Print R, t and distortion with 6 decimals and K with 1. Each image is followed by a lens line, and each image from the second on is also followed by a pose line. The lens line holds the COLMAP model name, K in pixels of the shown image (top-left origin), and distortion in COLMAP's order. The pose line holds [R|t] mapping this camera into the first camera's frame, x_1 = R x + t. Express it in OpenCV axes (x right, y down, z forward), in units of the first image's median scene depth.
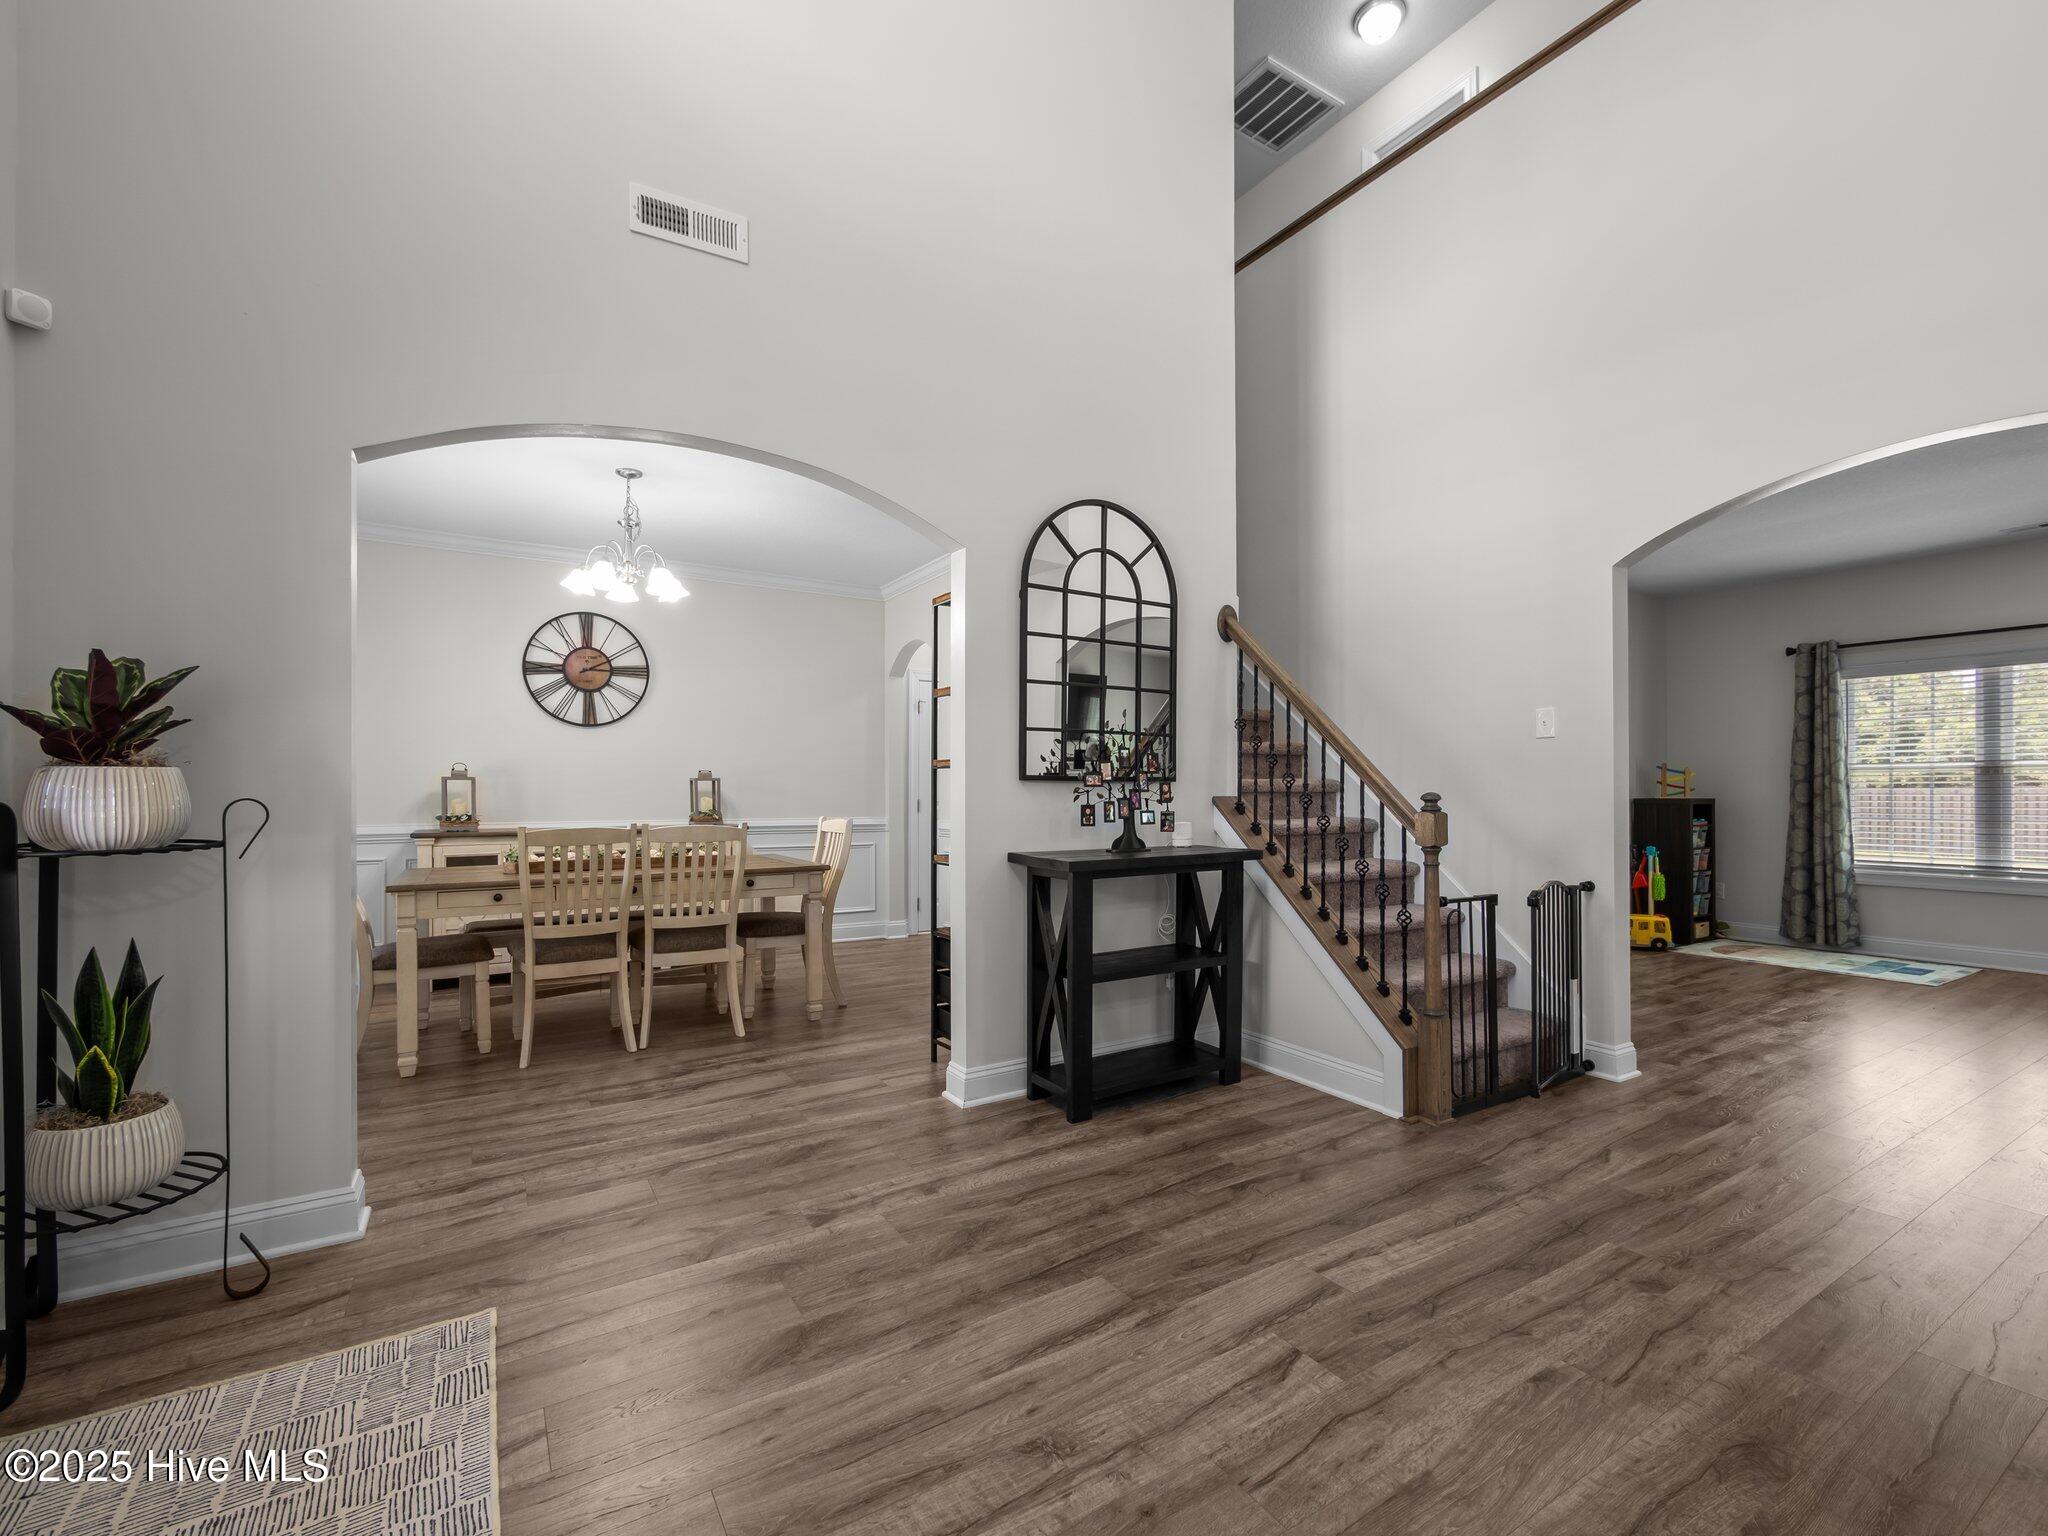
lens RADIAL K [[870.2, 0, 1037.0], [0, 870.2, 787.1], [0, 0, 1]] dist [-0.006996, 0.000303]
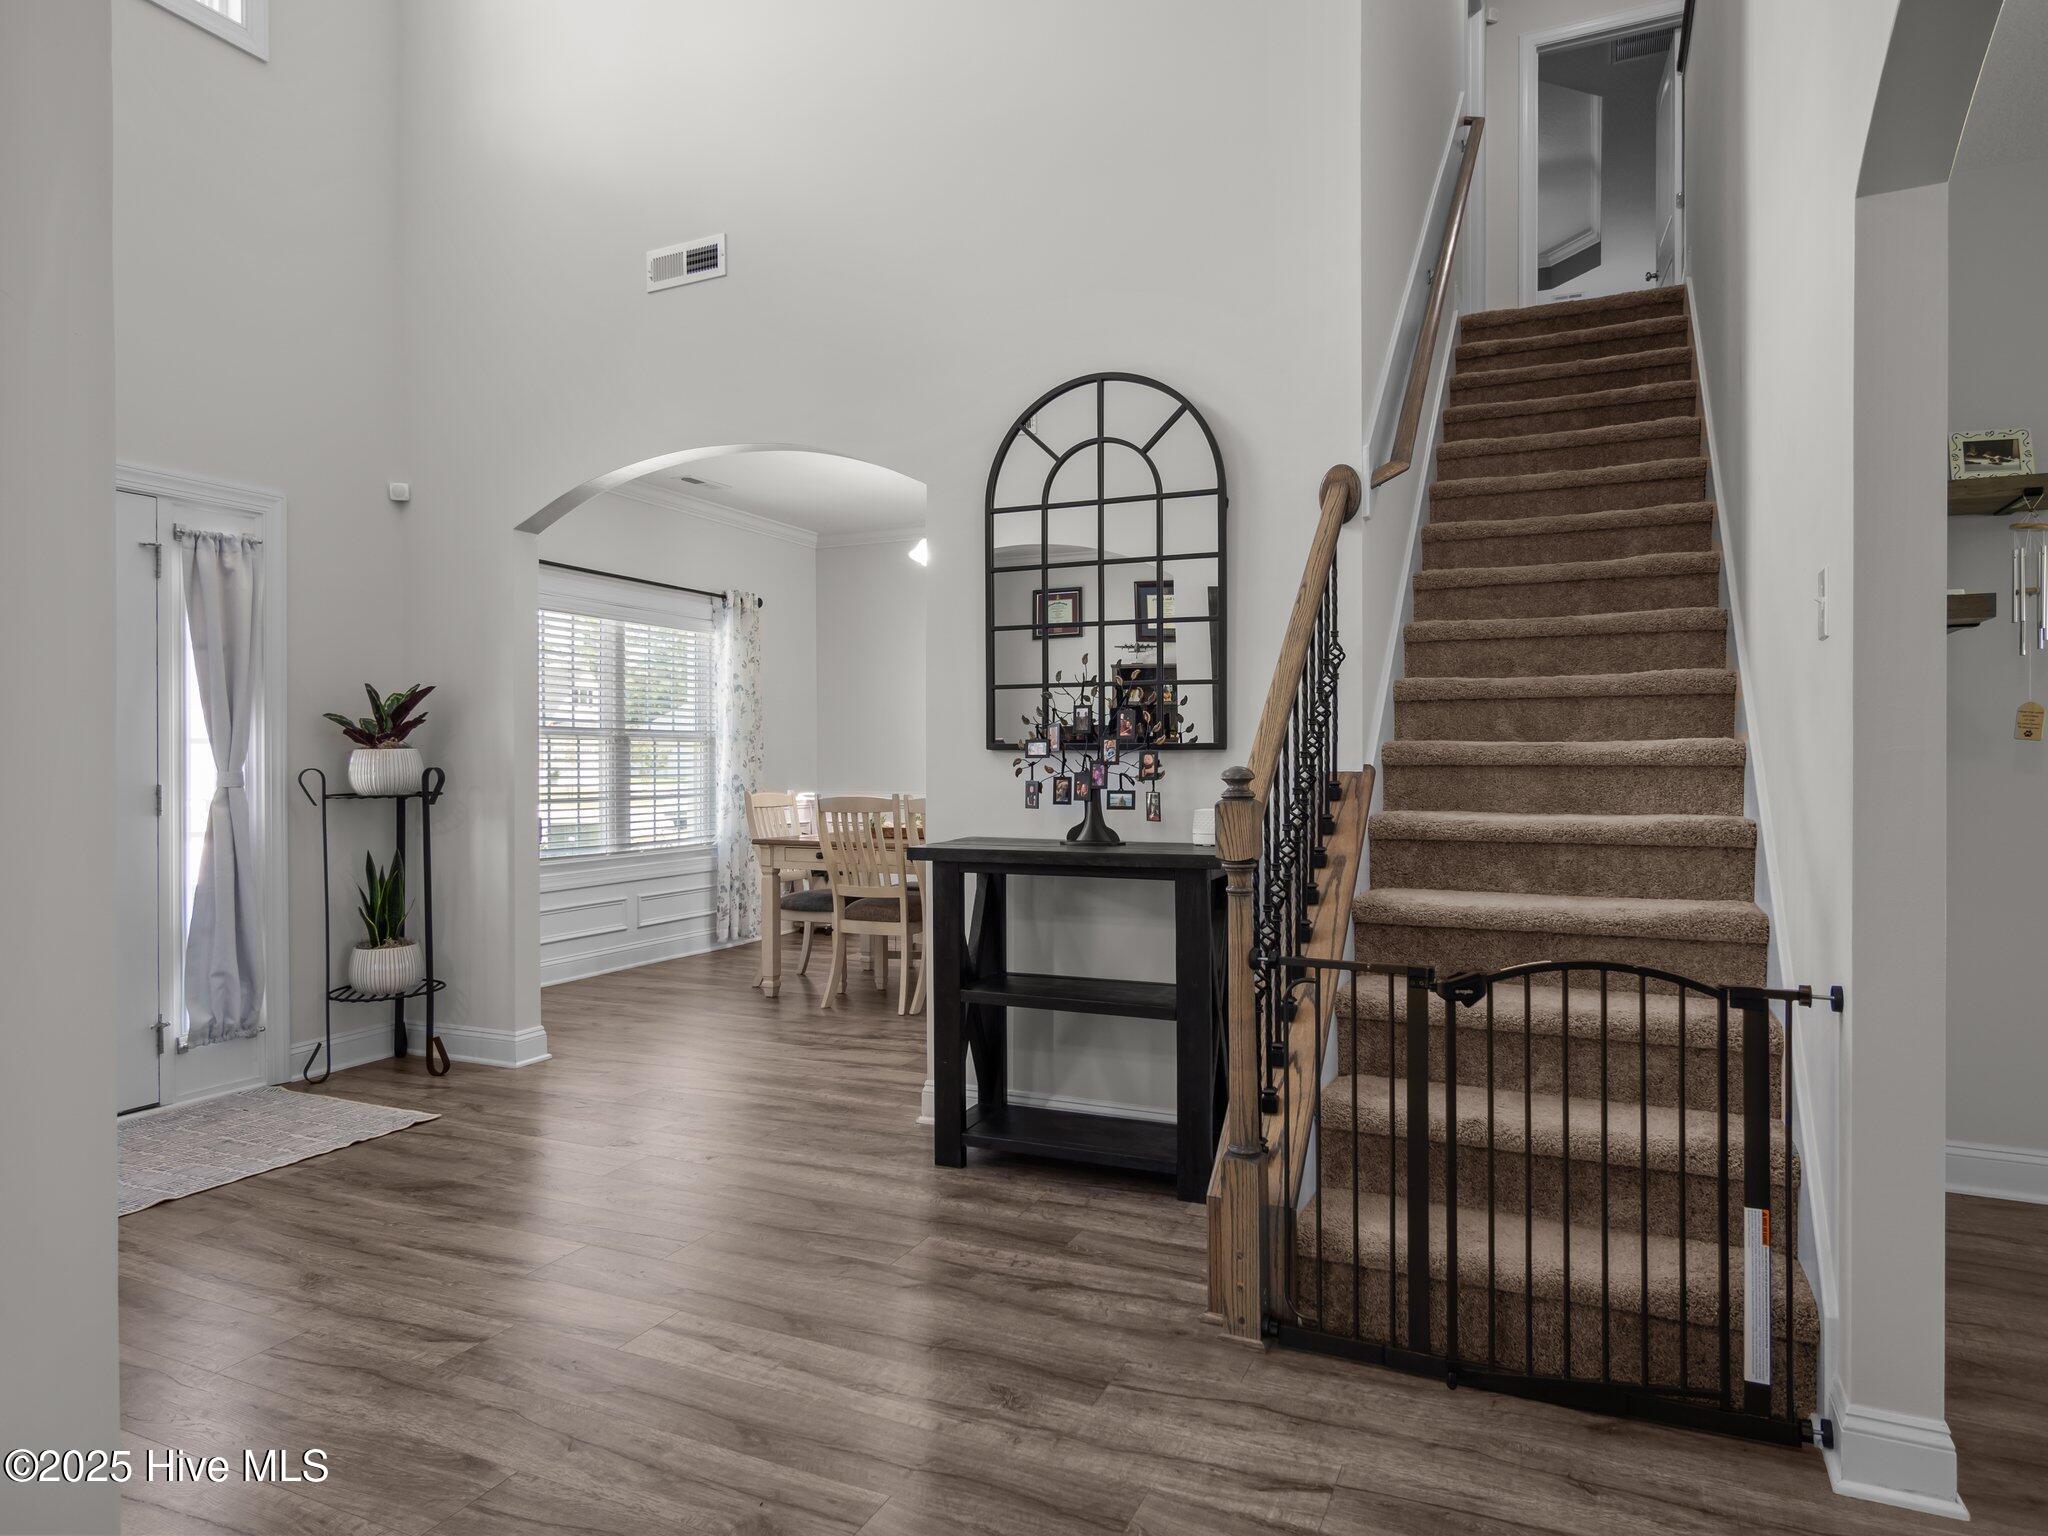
lens RADIAL K [[1160.5, 0, 1026.8], [0, 1160.5, 763.4], [0, 0, 1]] dist [-0.006911, 0.000939]
pose [[0.581068, 0.001521, -0.813853, 0.891487], [0.004554, 0.999977, 0.005121, -0.000627], [0.813842, -0.006682, 0.581048, 0.388281]]
